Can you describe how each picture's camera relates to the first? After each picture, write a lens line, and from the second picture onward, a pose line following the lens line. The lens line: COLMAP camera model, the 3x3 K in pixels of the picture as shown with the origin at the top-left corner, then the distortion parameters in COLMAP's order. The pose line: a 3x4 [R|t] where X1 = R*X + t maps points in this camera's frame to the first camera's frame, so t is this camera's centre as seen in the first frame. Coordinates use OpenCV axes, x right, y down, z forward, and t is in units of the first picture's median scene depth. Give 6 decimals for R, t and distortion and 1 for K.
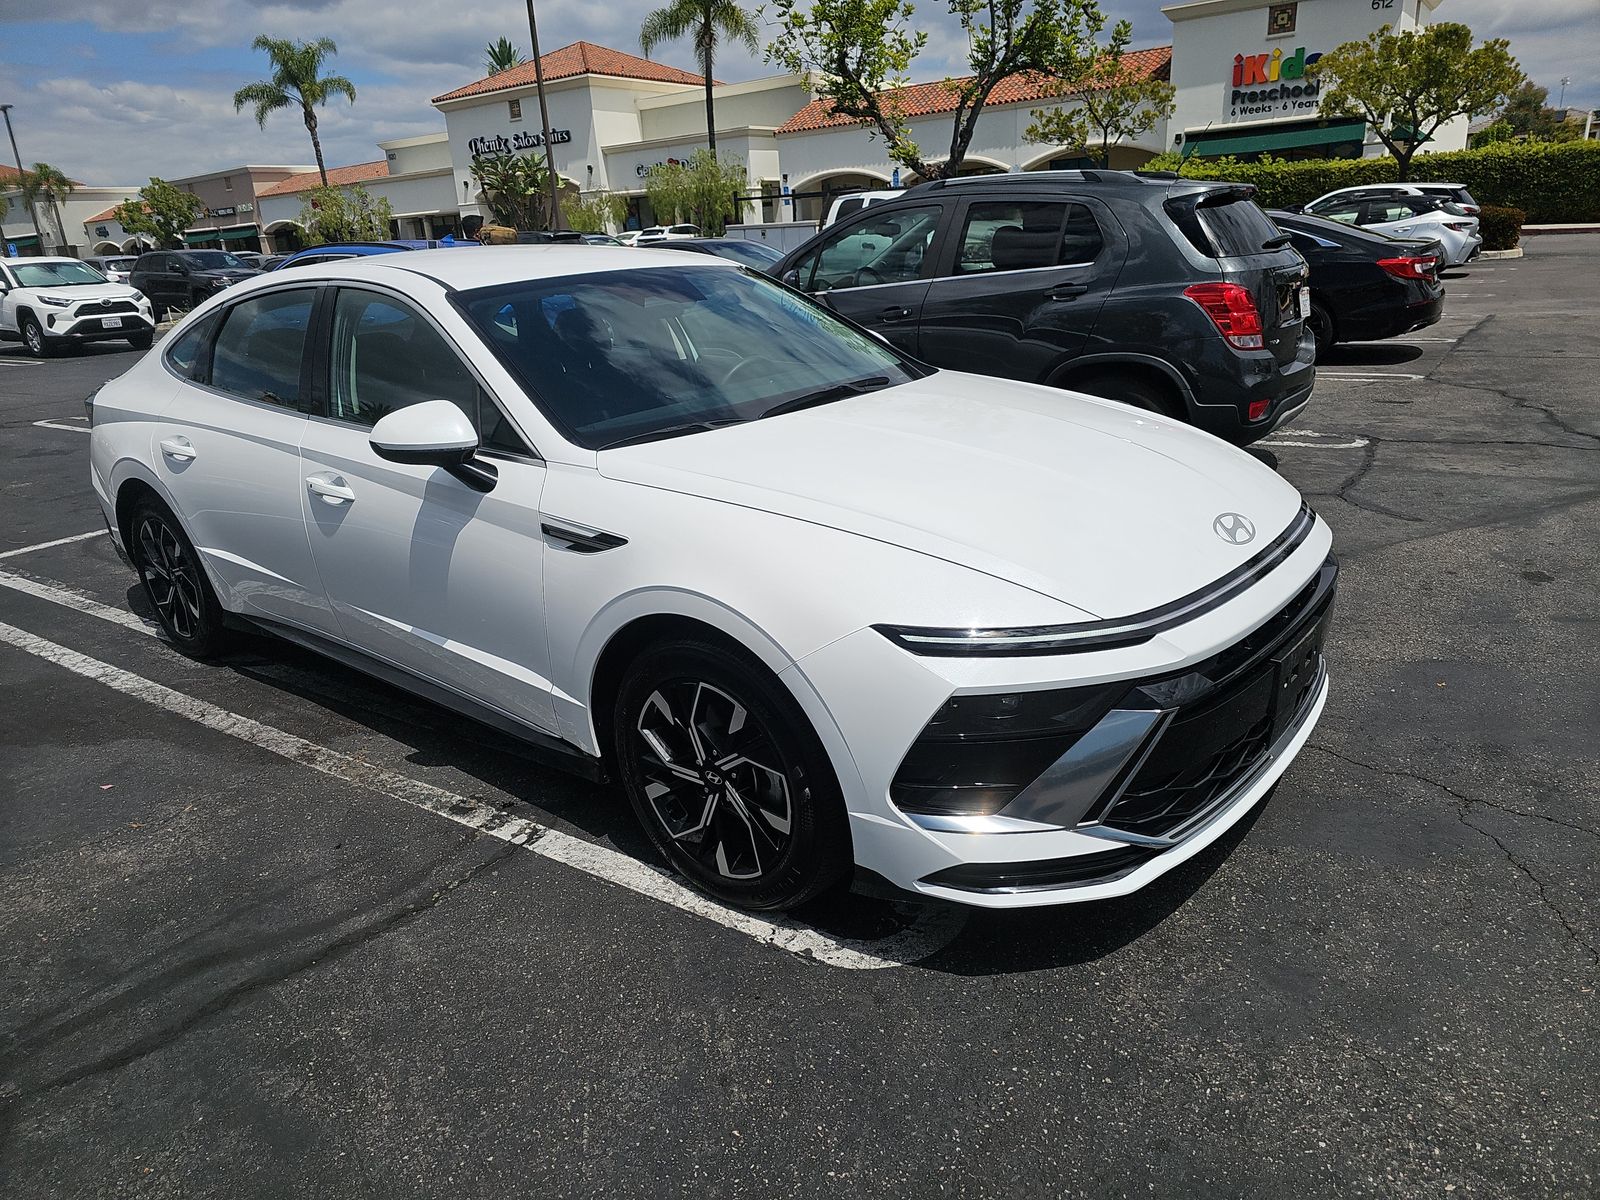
lens RADIAL K [[1073.1, 0, 792.4], [0, 1073.1, 602.3], [0, 0, 1]] dist [0.049113, -0.044951]
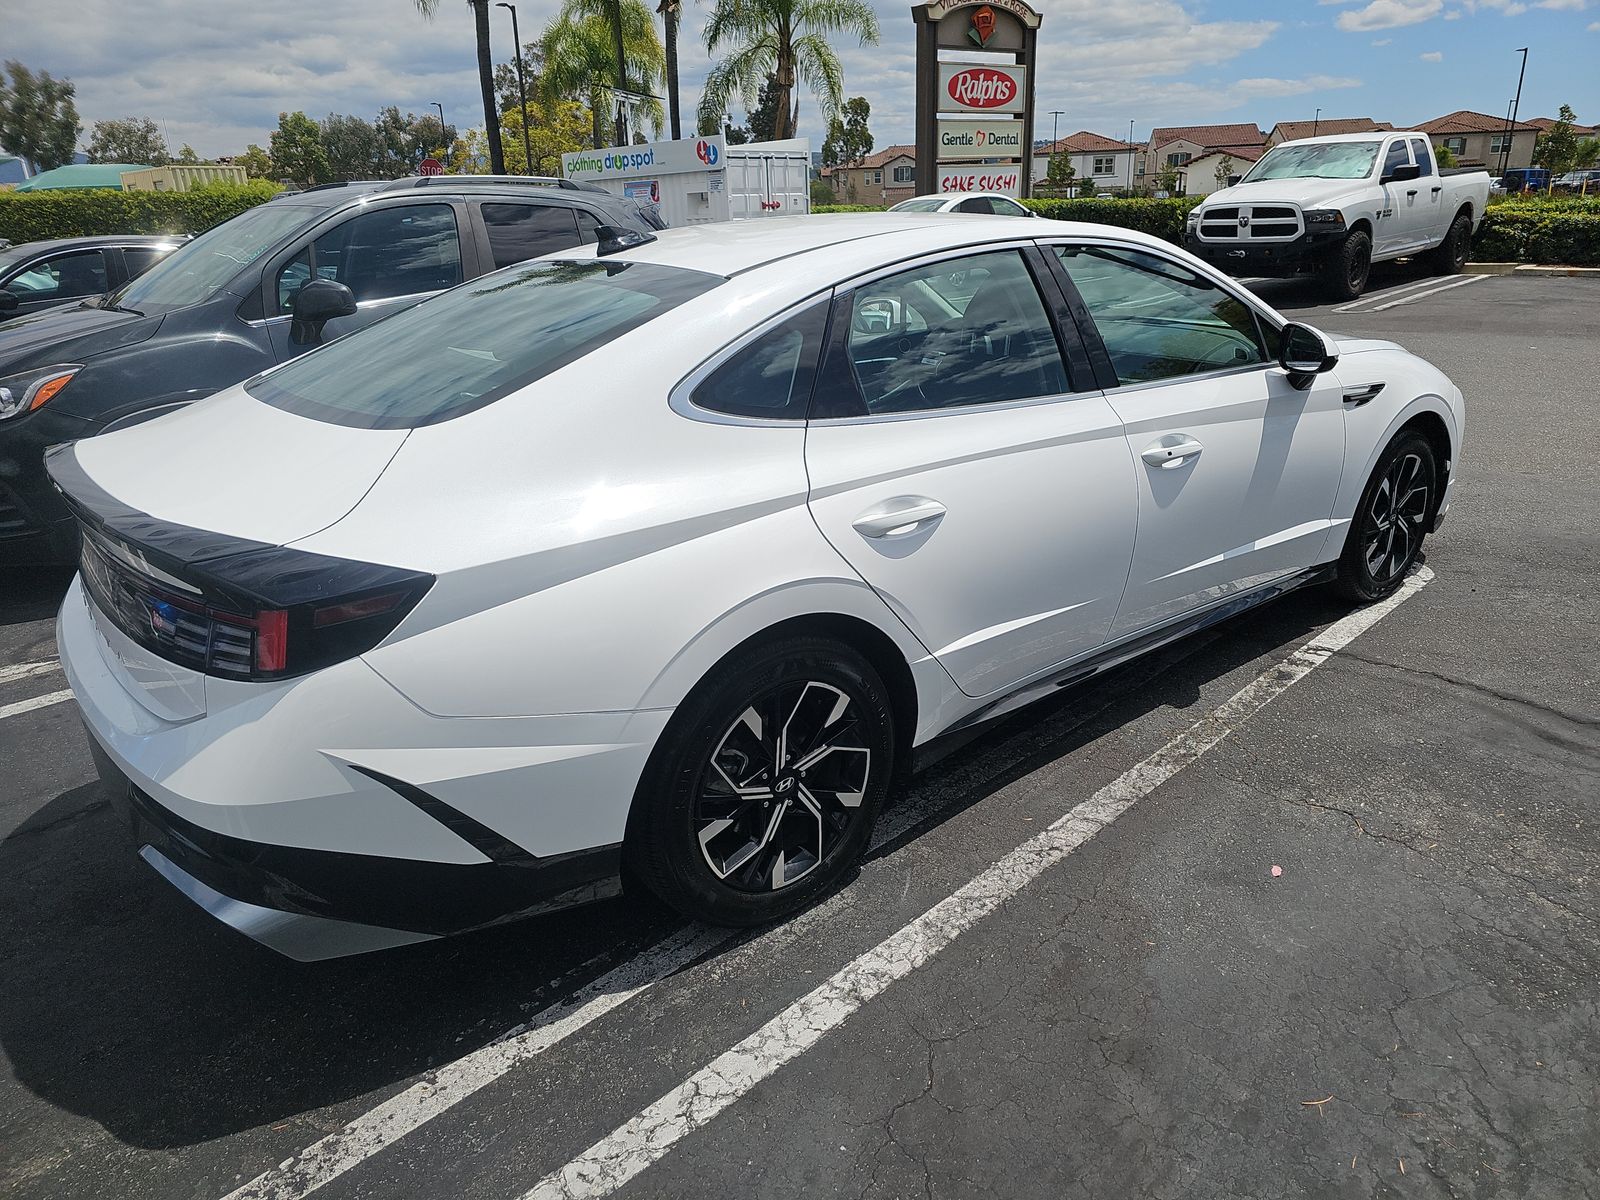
lens RADIAL K [[1073.1, 0, 792.4], [0, 1073.1, 602.3], [0, 0, 1]] dist [0.049113, -0.044951]
pose [[0.189007, -0.290406, 0.938052, -1.207214], [0.345486, 0.913860, 0.213305, -0.256592], [-0.919193, 0.283767, 0.273057, 0.930129]]
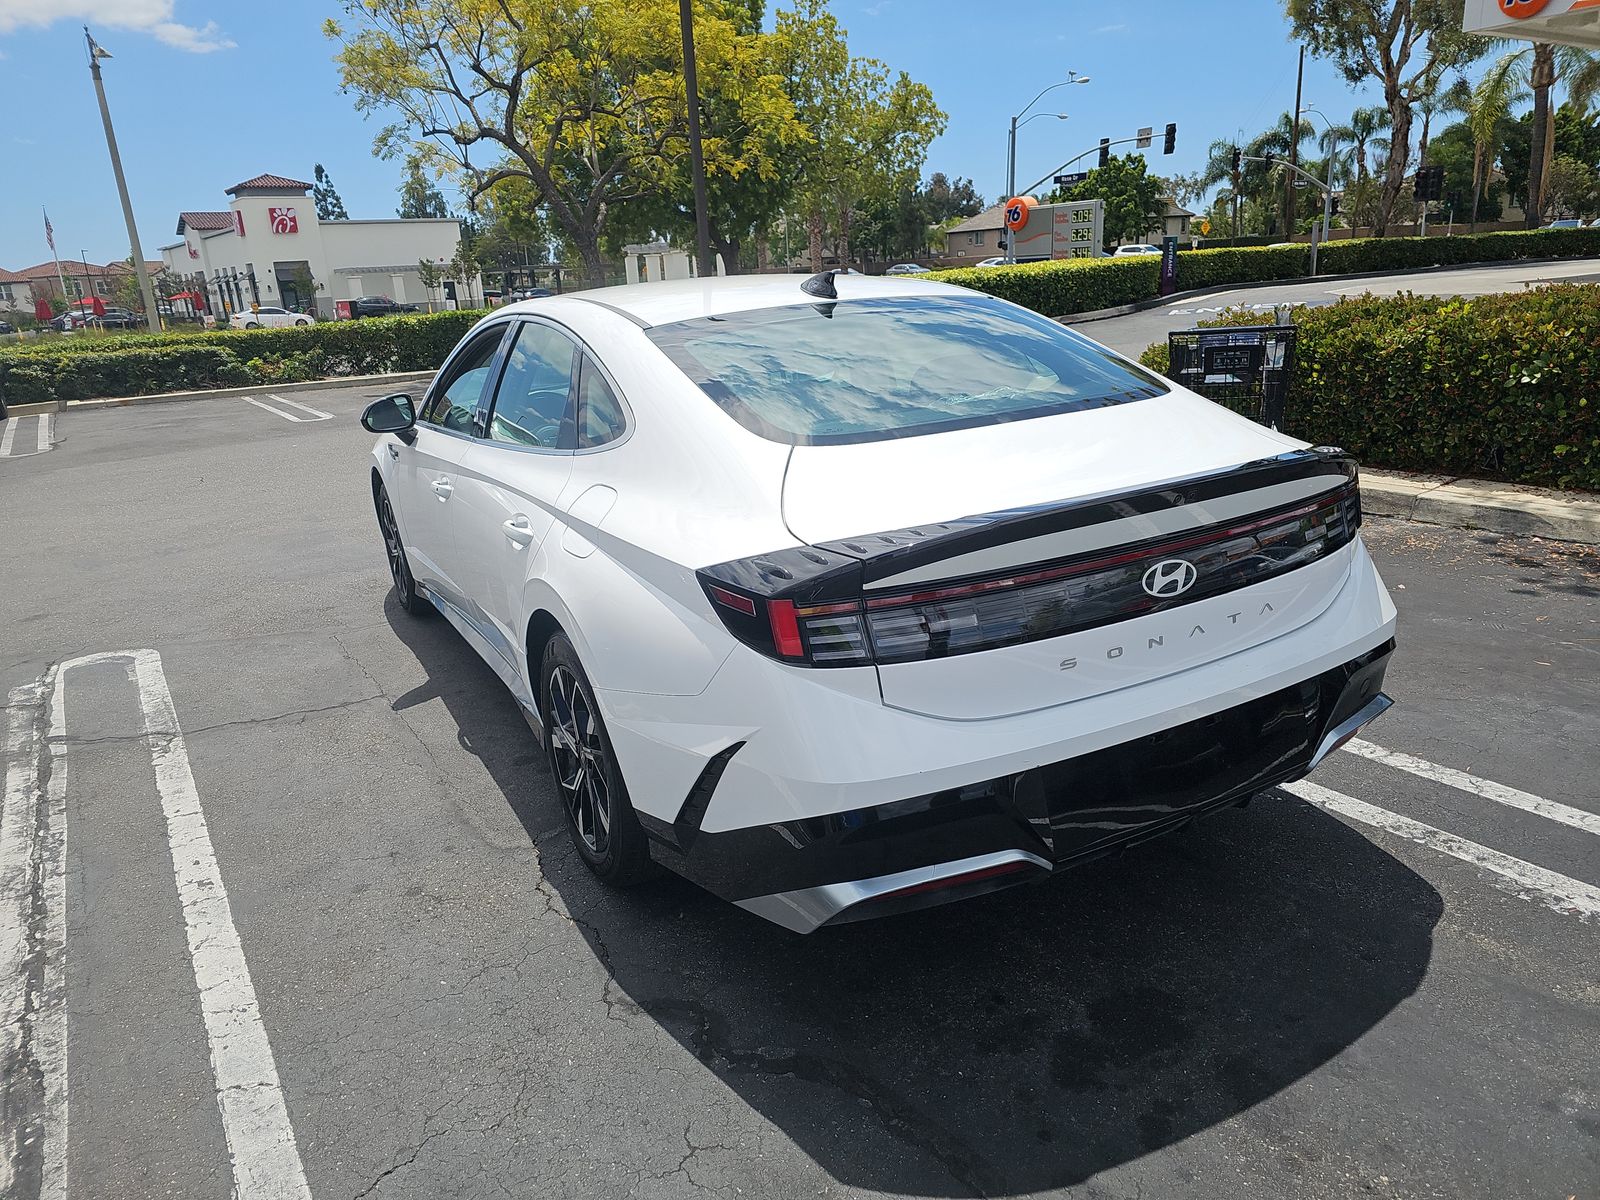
lens RADIAL K [[1073.1, 0, 792.4], [0, 1073.1, 602.3], [0, 0, 1]] dist [0.049113, -0.044951]
pose [[-0.929253, 0.010547, 0.369293, -0.736843], [0.226996, 0.804952, 0.548202, -0.629583], [-0.291482, 0.593246, -0.750398, 1.935440]]
